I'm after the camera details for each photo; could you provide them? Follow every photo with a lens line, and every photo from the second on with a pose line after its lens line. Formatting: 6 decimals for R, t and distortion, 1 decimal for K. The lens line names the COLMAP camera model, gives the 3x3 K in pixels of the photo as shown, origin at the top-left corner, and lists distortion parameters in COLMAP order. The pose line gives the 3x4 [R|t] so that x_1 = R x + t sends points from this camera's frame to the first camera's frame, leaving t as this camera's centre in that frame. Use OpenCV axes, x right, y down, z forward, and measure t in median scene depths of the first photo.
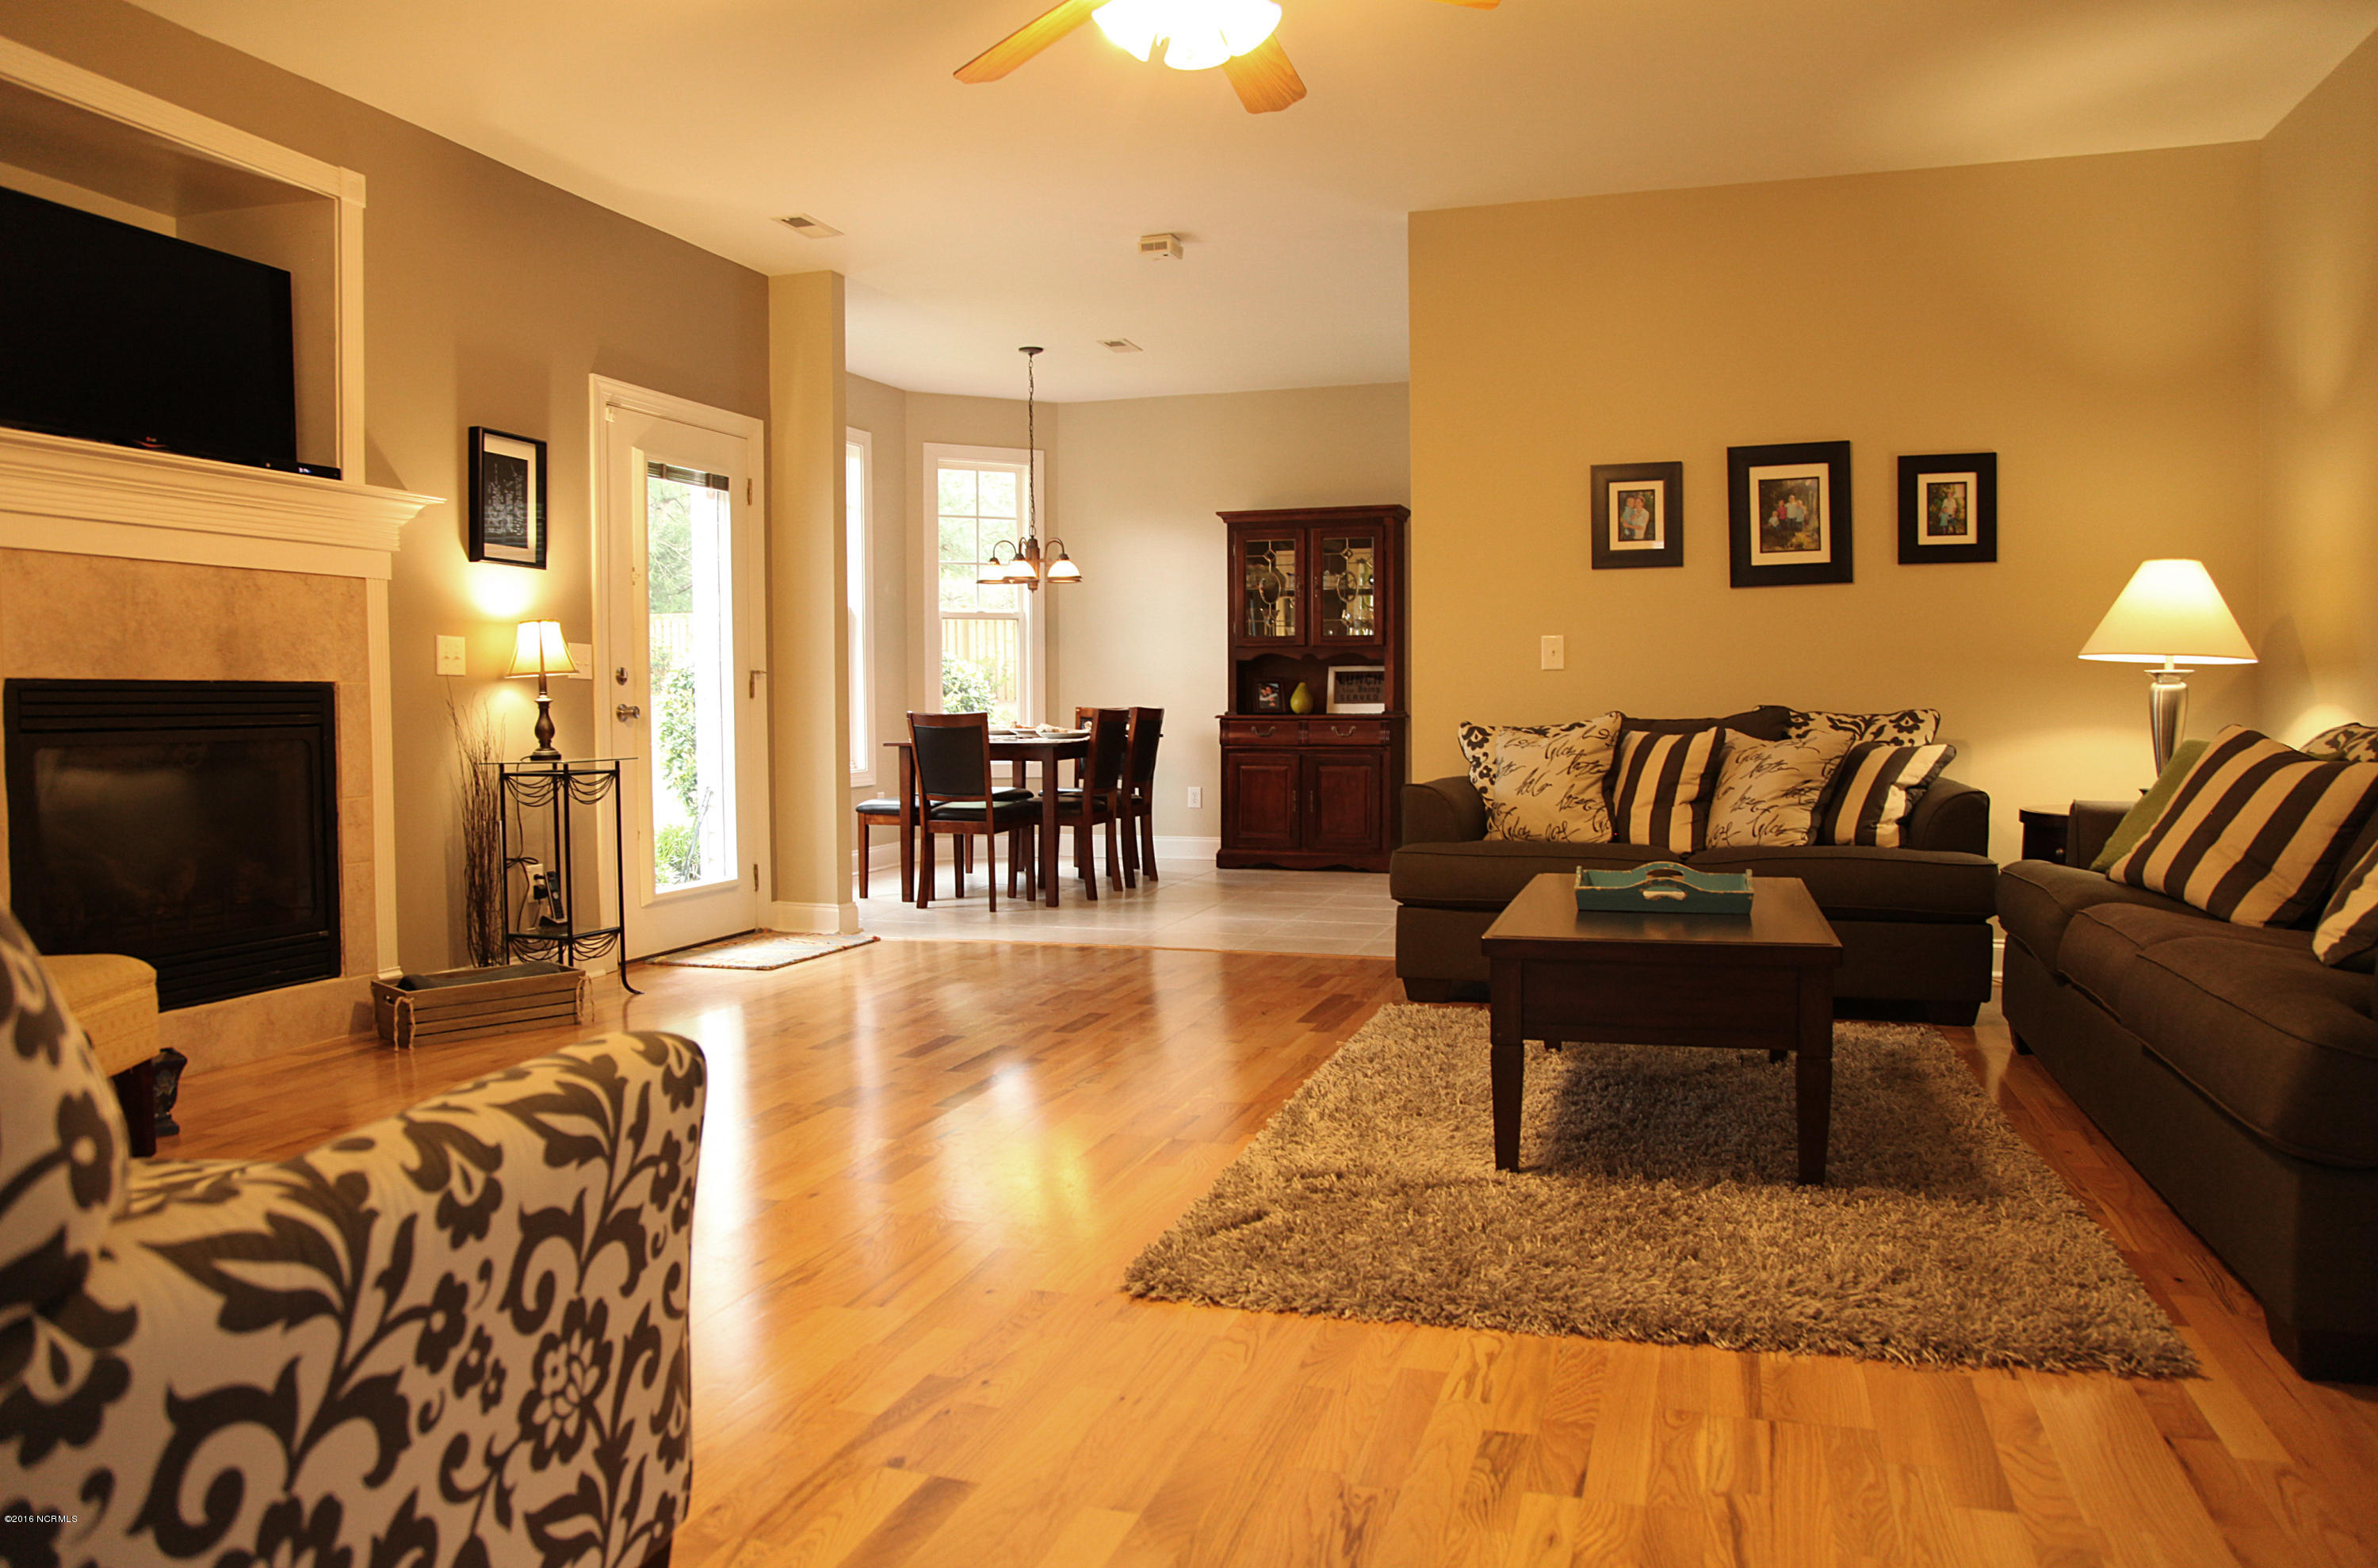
lens RADIAL K [[1657.8, 0, 1152.7], [0, 1657.8, 749.4], [0, 0, 1]] dist [-0.106467, 0.045143]
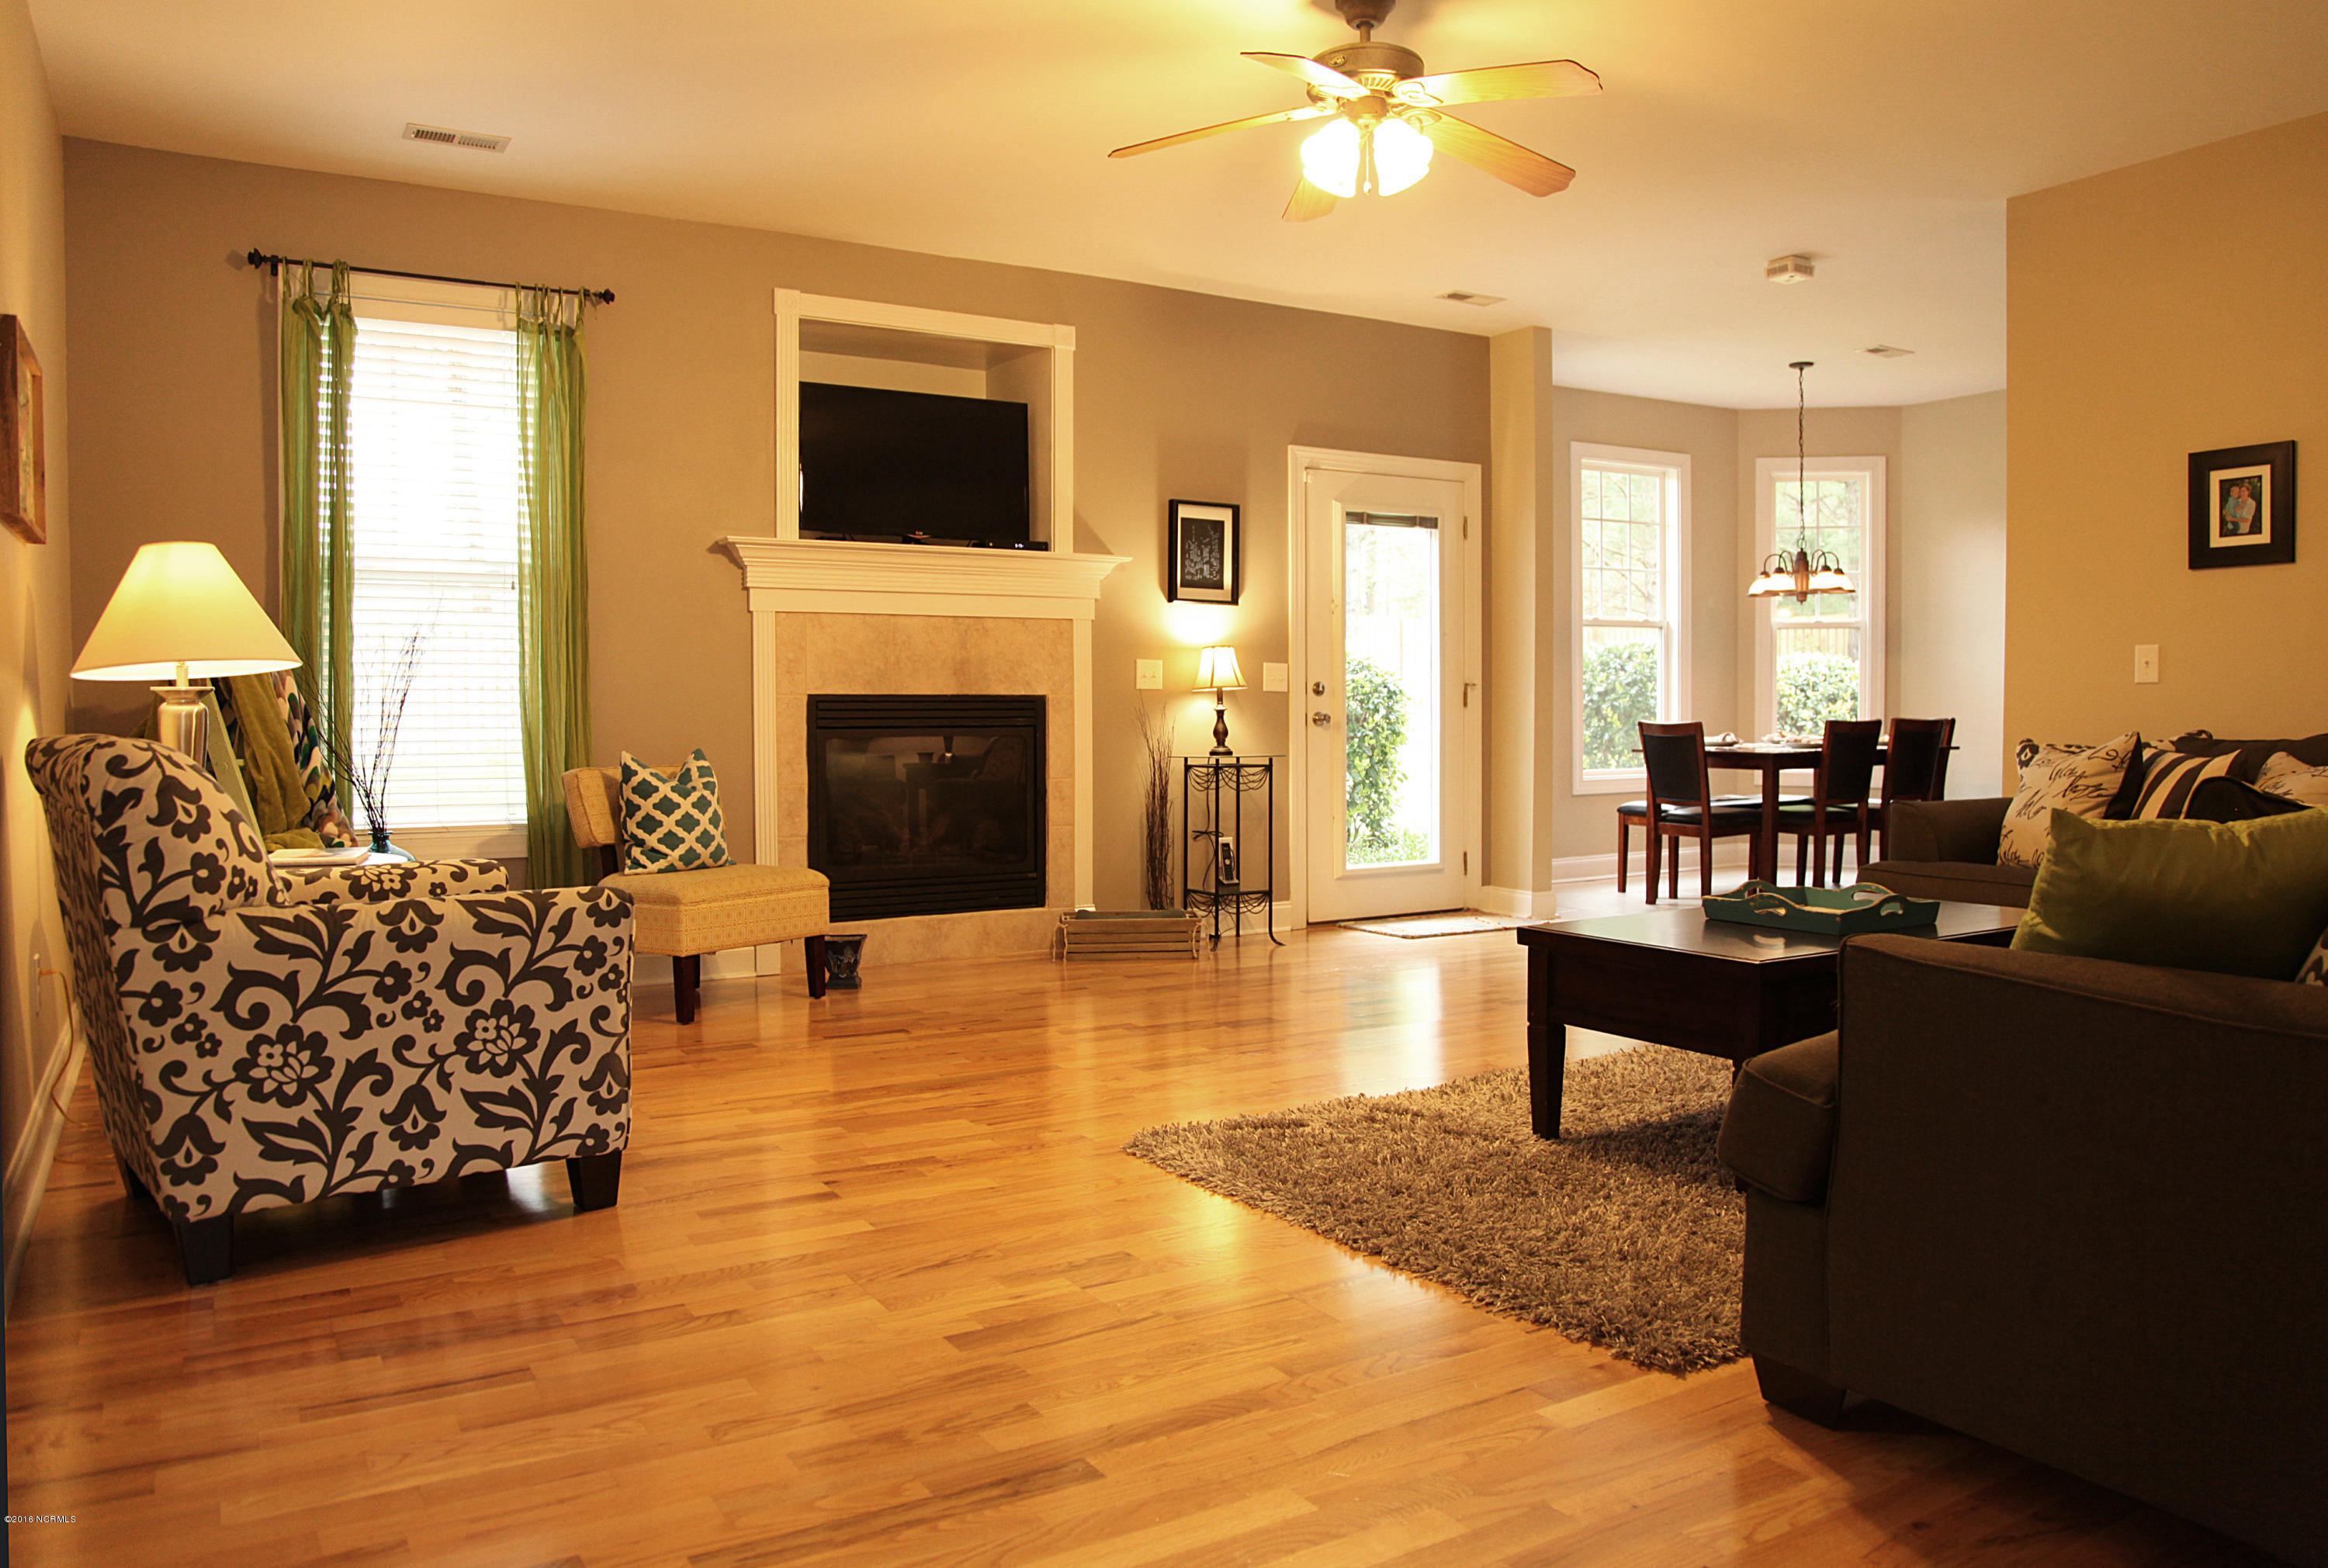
lens RADIAL K [[1622.7, 0, 1116.6], [0, 1622.7, 739.4], [0, 0, 1]] dist [-0.106467, 0.045143]
pose [[0.755947, 0.018489, -0.654372, 0.445913], [-0.023067, 0.999733, 0.001599, -0.006897], [0.654226, 0.013885, 0.756171, -0.017321]]
